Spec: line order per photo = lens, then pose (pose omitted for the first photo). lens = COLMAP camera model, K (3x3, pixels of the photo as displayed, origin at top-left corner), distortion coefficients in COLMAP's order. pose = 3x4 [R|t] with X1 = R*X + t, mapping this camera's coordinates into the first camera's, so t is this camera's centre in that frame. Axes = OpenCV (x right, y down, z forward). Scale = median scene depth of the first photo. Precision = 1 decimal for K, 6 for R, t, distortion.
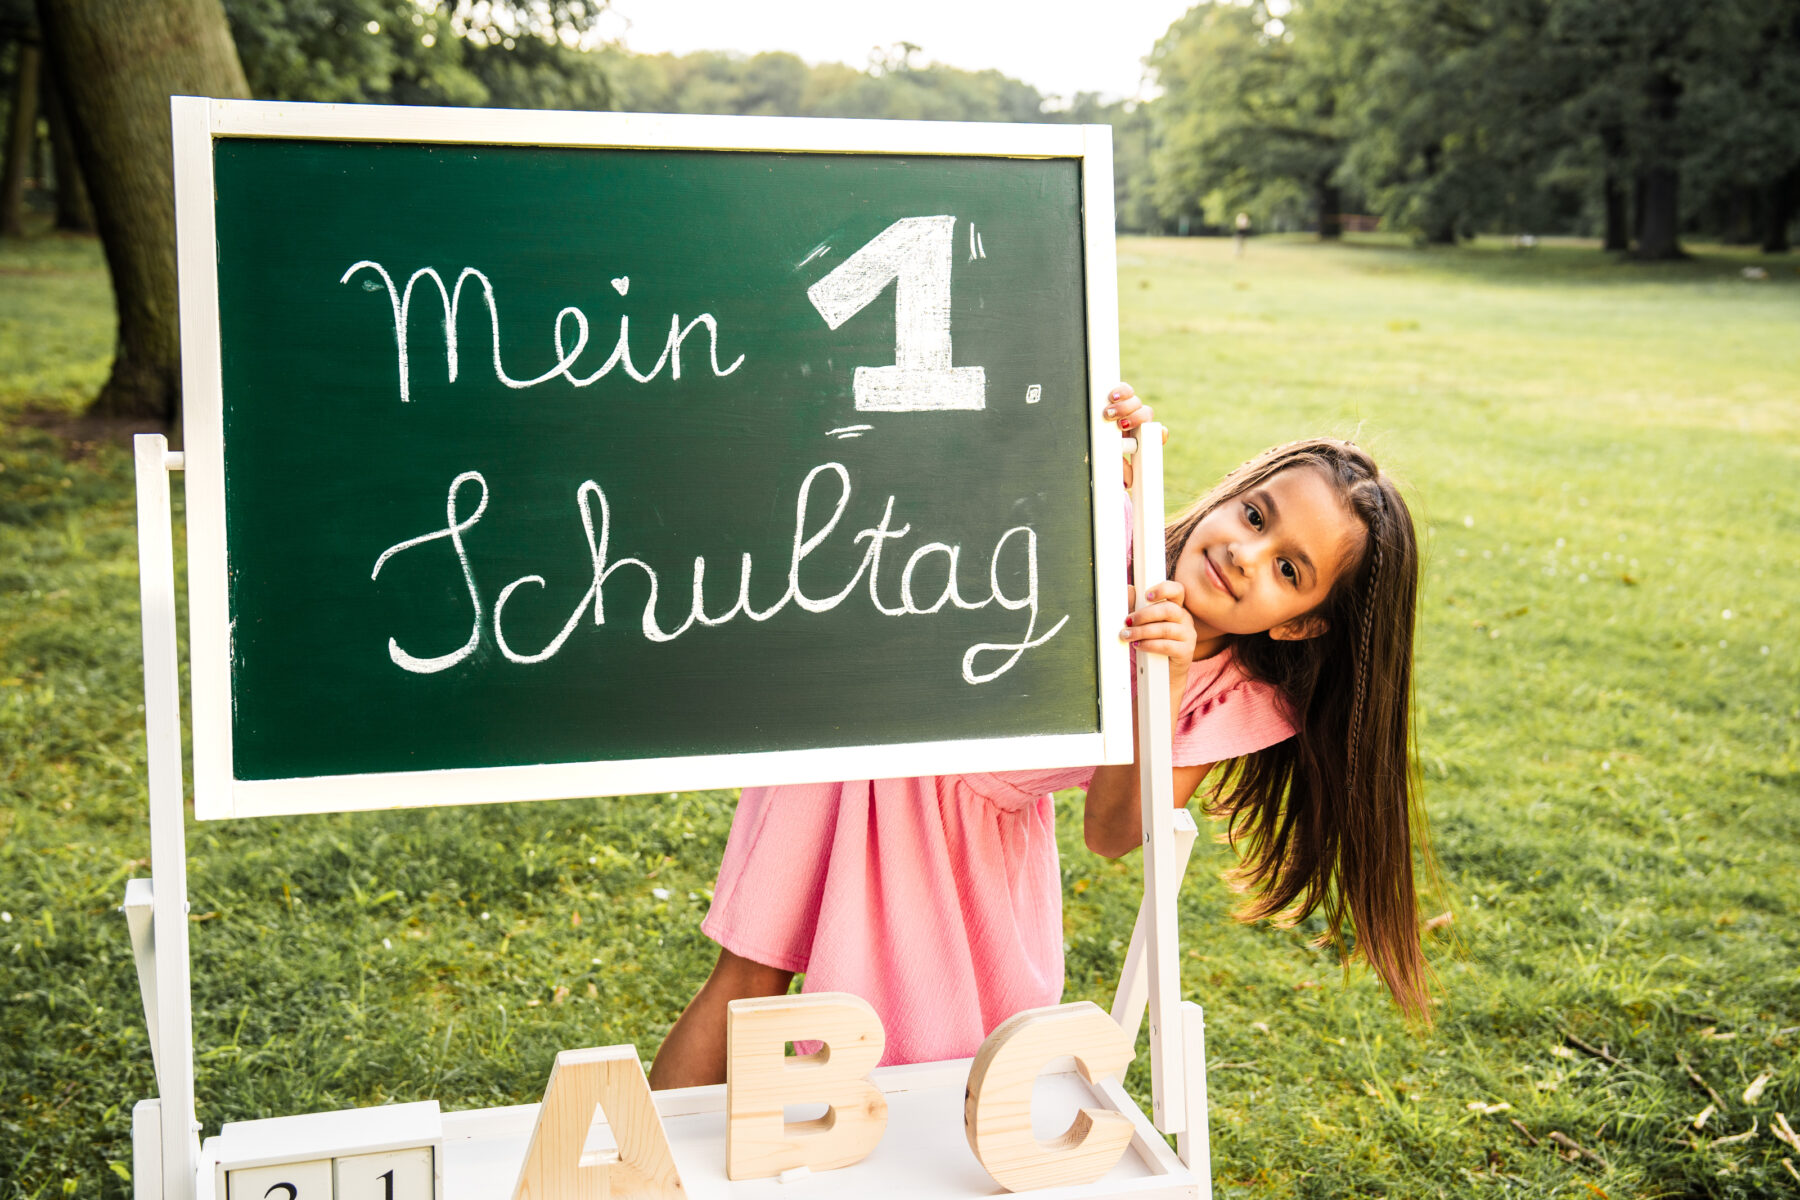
lens RADIAL K [[1823.0, 0, 896.3], [0, 1823.0, 583.2], [0, 0, 1]] dist [0.040088, 0.000000]
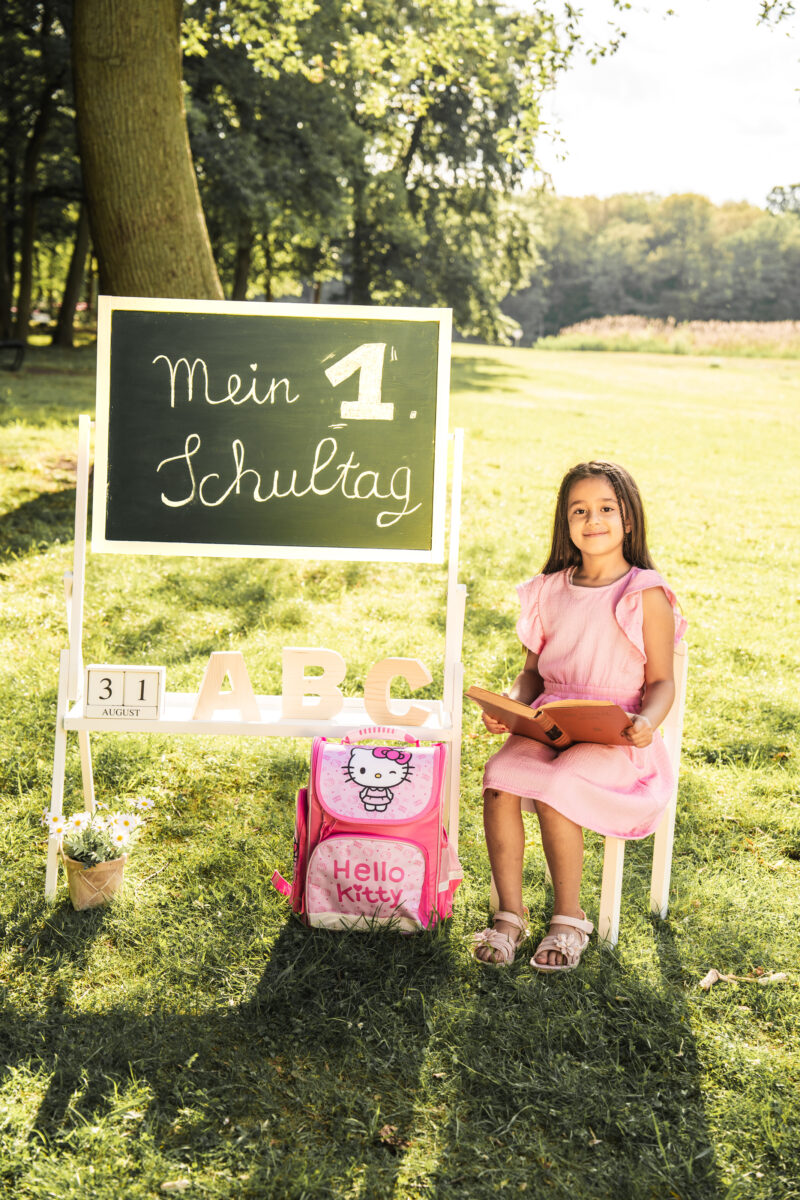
lens RADIAL K [[1565.3, 0, 400.7], [0, 1565.3, 626.7], [0, 0, 1]] dist [0.149673, 0.000000]
pose [[0.971544, 0.061000, -0.228869, 0.602435], [-0.064886, 0.997848, -0.009488, 0.221575], [0.227798, 0.024069, 0.973411, -1.171302]]
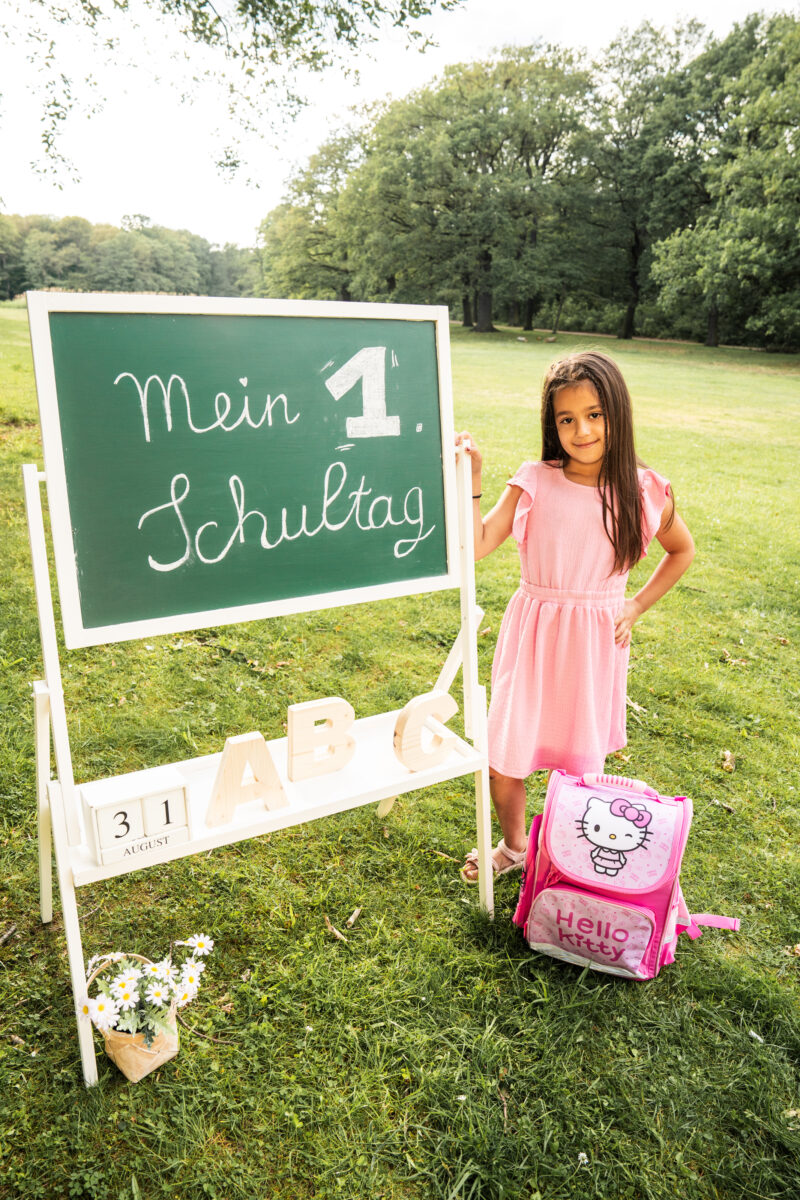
lens RADIAL K [[829.2, 0, 404.3], [0, 829.2, 595.3], [0, 0, 1]] dist [-0.100495, 0.064480]
pose [[0.955428, -0.072626, 0.286152, -0.259984], [0.030690, 0.988451, 0.148403, -0.053847], [-0.293625, -0.133007, 0.946622, 0.016700]]
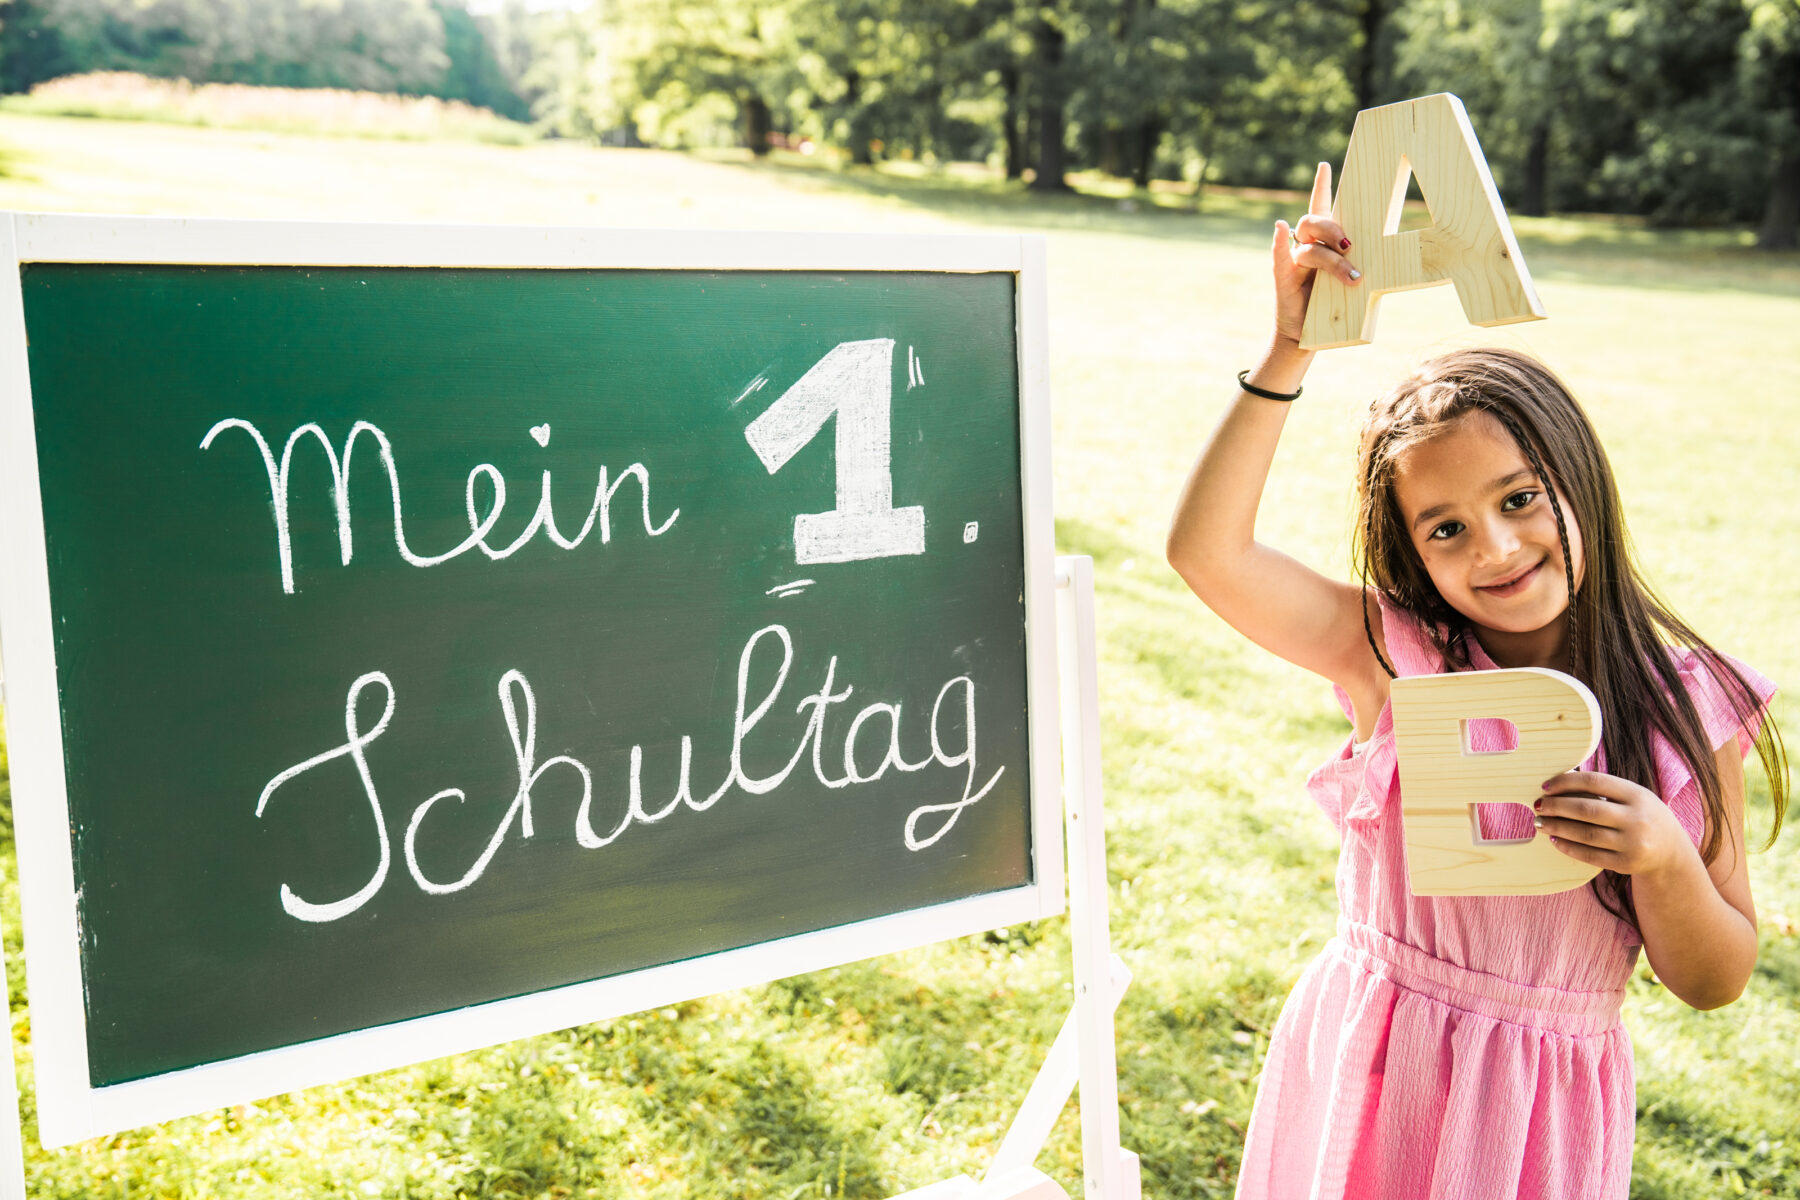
lens RADIAL K [[1739.5, 0, 887.2], [0, 1739.5, 594.2], [0, 0, 1]] dist [0.050242, 0.000000]
pose [[0.953381, -0.039698, 0.299147, -0.239012], [0.020426, 0.997525, 0.067276, -0.139400], [-0.301077, -0.058029, 0.951832, 0.183104]]
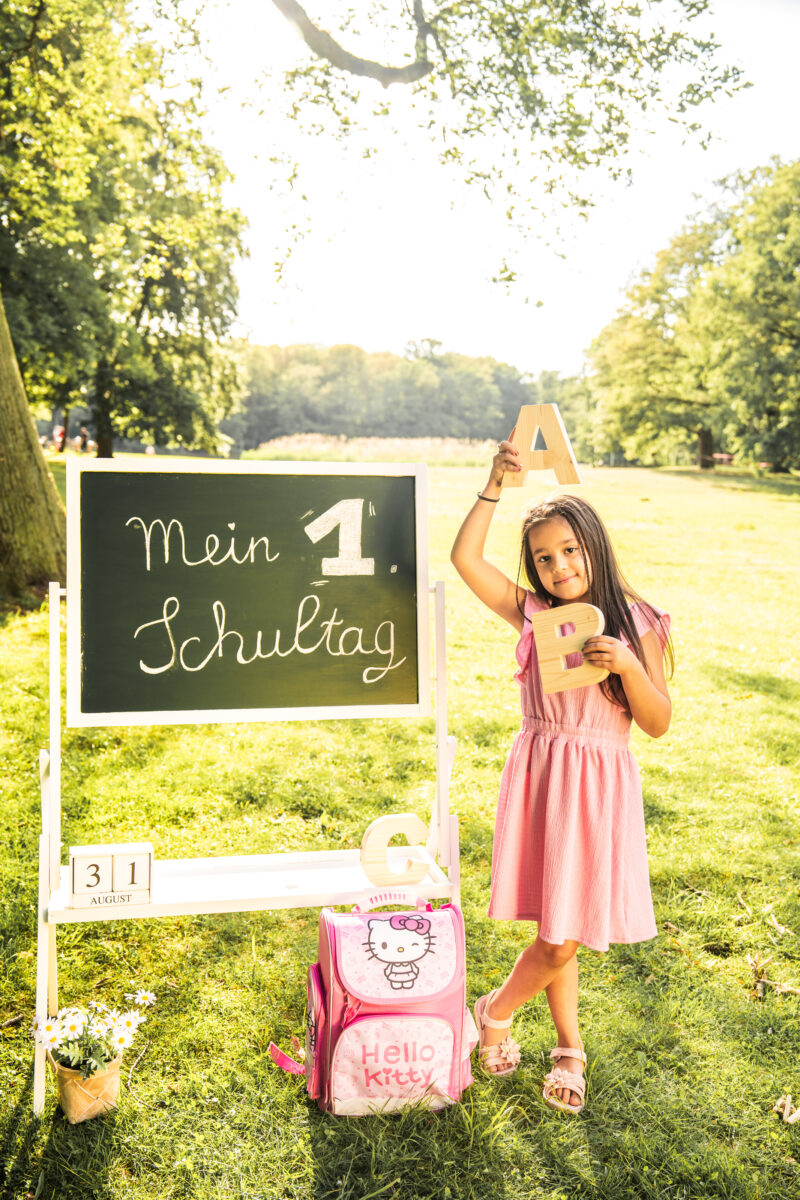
lens RADIAL K [[1215.3, 0, 405.3], [0, 1215.3, 625.7], [0, 0, 1]] dist [0.040088, 0.000000]
pose [[0.999853, 0.008919, -0.014670, 0.122464], [-0.009719, 0.998418, -0.055377, 0.071035], [0.014153, 0.055512, 0.998358, -0.711193]]
